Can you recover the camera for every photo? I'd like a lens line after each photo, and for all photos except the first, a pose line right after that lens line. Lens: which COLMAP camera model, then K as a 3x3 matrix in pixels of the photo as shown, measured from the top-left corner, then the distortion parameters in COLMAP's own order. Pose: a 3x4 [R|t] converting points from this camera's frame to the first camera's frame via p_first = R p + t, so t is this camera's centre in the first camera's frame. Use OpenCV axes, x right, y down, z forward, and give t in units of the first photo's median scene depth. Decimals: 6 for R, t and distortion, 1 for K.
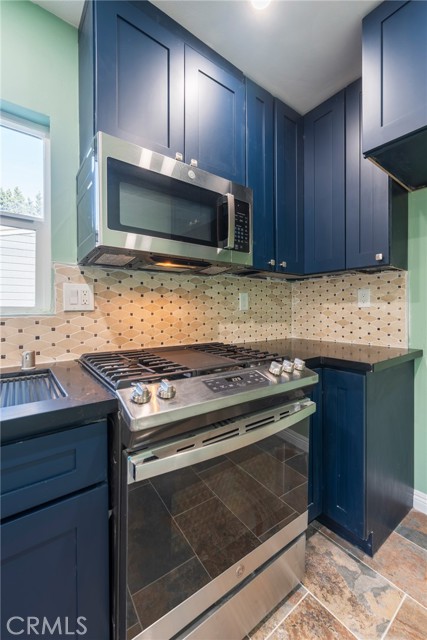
lens RADIAL K [[263.2, 0, 216.6], [0, 263.2, 311.6], [0, 0, 1]] dist [0.000740, -0.000173]
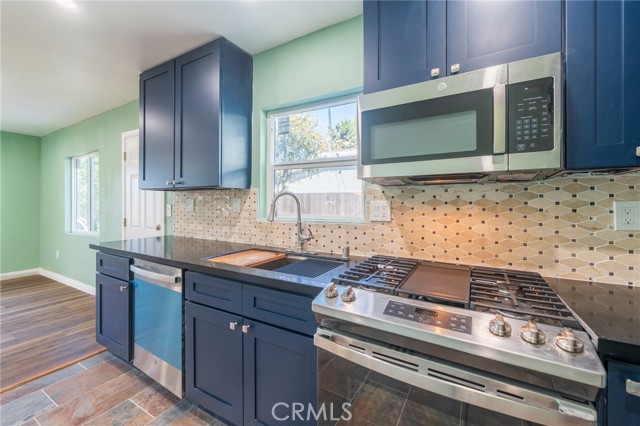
lens RADIAL K [[259.7, 0, 321.8], [0, 259.7, 203.6], [0, 0, 1]] dist [-0.000477, -0.000167]
pose [[0.390677, 0.005793, -0.920510, 0.516649], [-0.009375, 0.999953, 0.002314, -0.084931], [0.920480, 0.007726, 0.390713, 0.206594]]
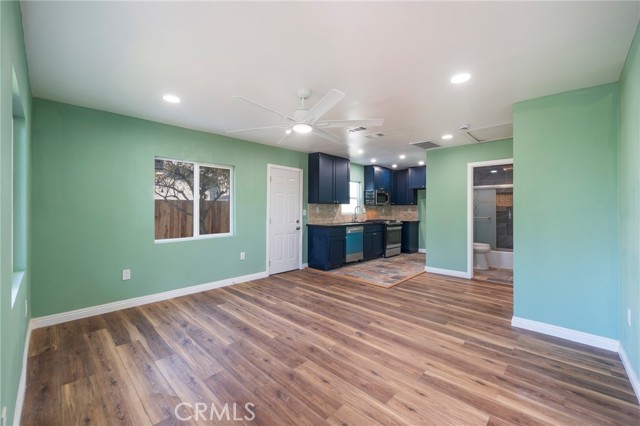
lens RADIAL K [[259.3, 0, 315.5], [0, 259.3, 210.3], [0, 0, 1]] dist [-0.001477, -0.000441]
pose [[0.988714, 0.007483, 0.149631, -2.300104], [-0.007277, 0.999972, -0.001922, -0.043633], [-0.149641, 0.000811, 0.988740, -4.269734]]
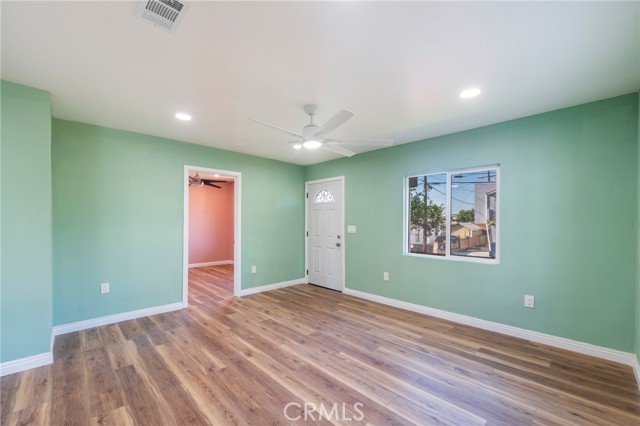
lens RADIAL K [[248.7, 0, 322.7], [0, 248.7, 216.3], [0, 0, 1]] dist [-0.000298, -0.000119]
pose [[-0.990494, -0.000844, -0.137556, -1.921878], [0.001125, 0.999898, -0.014237, -0.064436], [0.137554, -0.014256, -0.990392, -0.381225]]
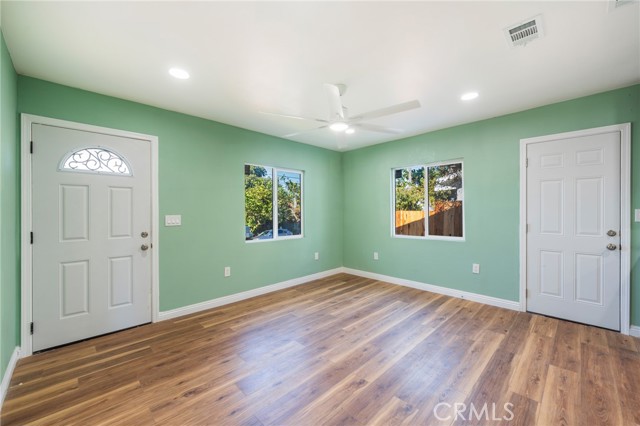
lens RADIAL K [[259.3, 0, 315.5], [0, 259.3, 210.3], [0, 0, 1]] dist [-0.001477, -0.000441]
pose [[0.111784, 0.002109, -0.993730, -0.222098], [-0.005832, 0.999982, 0.001466, -0.041760], [0.993715, 0.005632, 0.111794, -2.709554]]
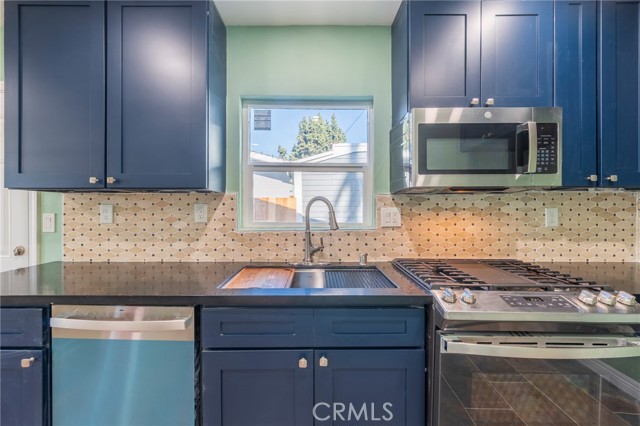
lens RADIAL K [[259.3, 0, 315.5], [0, 259.3, 210.3], [0, 0, 1]] dist [-0.001477, -0.000441]
pose [[0.792745, 0.005947, -0.609524, 0.000215], [-0.004778, 0.999982, 0.003543, -0.087564], [0.609534, 0.000104, 0.792760, -0.316037]]
